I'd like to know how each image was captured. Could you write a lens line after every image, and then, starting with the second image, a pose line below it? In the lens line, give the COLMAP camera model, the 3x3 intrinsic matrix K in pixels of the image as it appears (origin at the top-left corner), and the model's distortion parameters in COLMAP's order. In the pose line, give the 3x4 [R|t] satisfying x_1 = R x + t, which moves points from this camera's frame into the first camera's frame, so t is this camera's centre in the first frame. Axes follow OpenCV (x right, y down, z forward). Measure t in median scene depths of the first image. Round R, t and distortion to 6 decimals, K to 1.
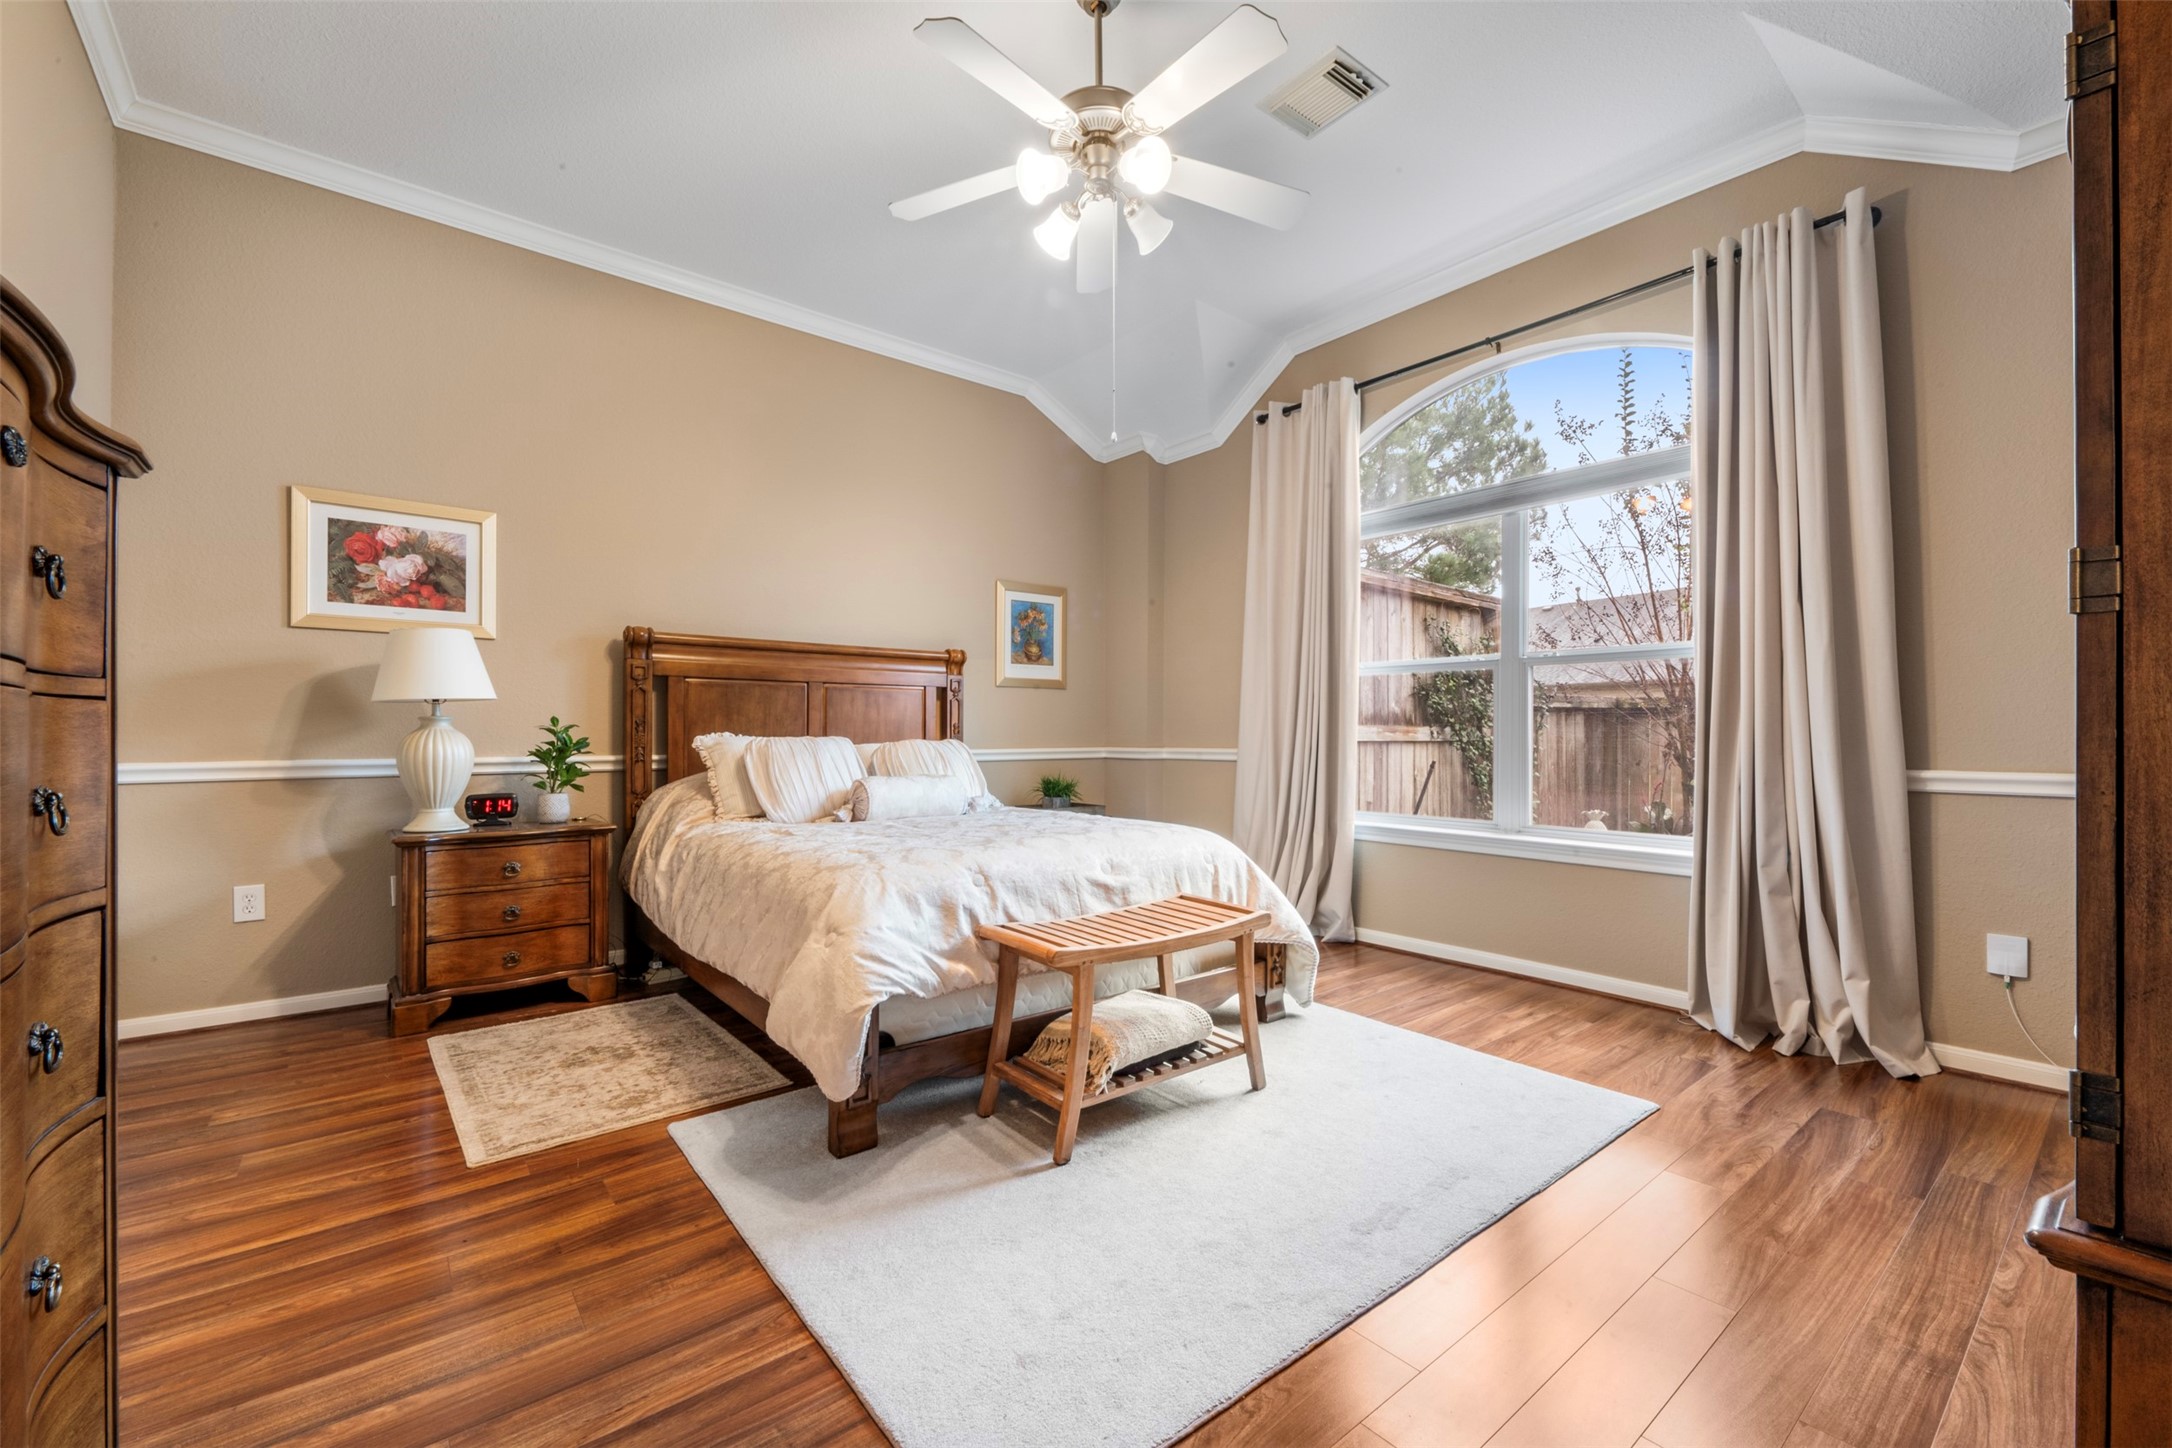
lens RADIAL K [[892.1, 0, 1086.0], [0, 892.1, 724.0], [0, 0, 1]] dist [0.015011, 0.000089]
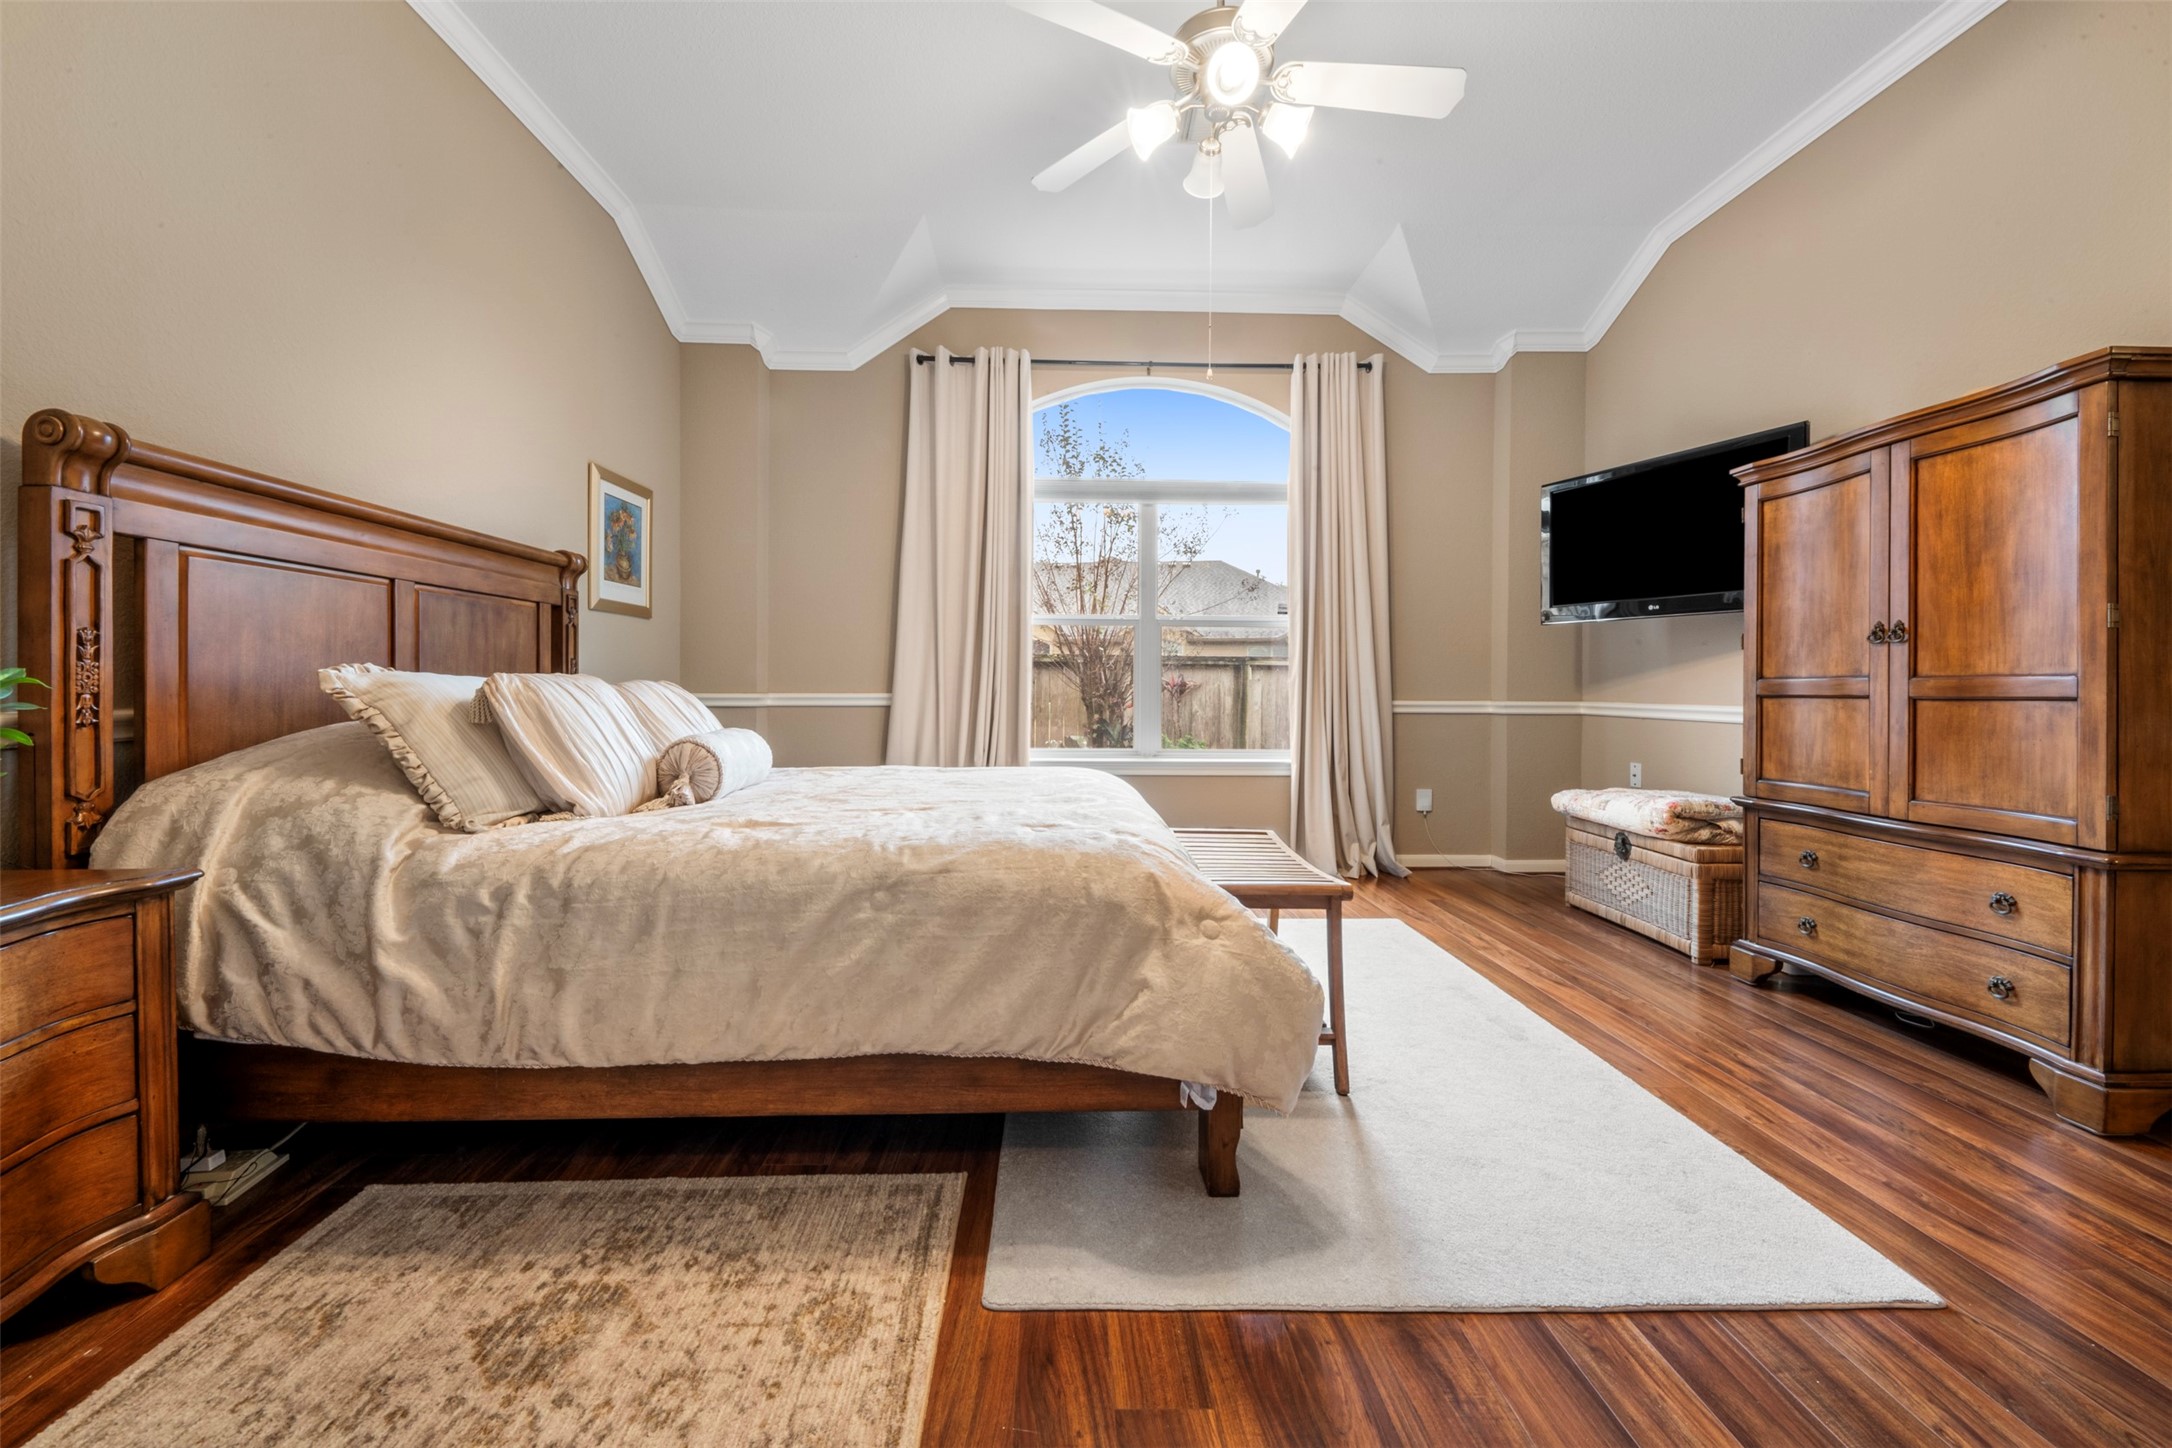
lens RADIAL K [[836.1, 0, 1084.0], [0, 836.1, 679.6], [0, 0, 1]] dist [0.001690, -0.000001]
pose [[0.607680, 0.007646, 0.794145, -0.615227], [-0.010667, 0.999942, -0.001464, 0.017734], [-0.794110, -0.007581, 0.607727, 0.425850]]
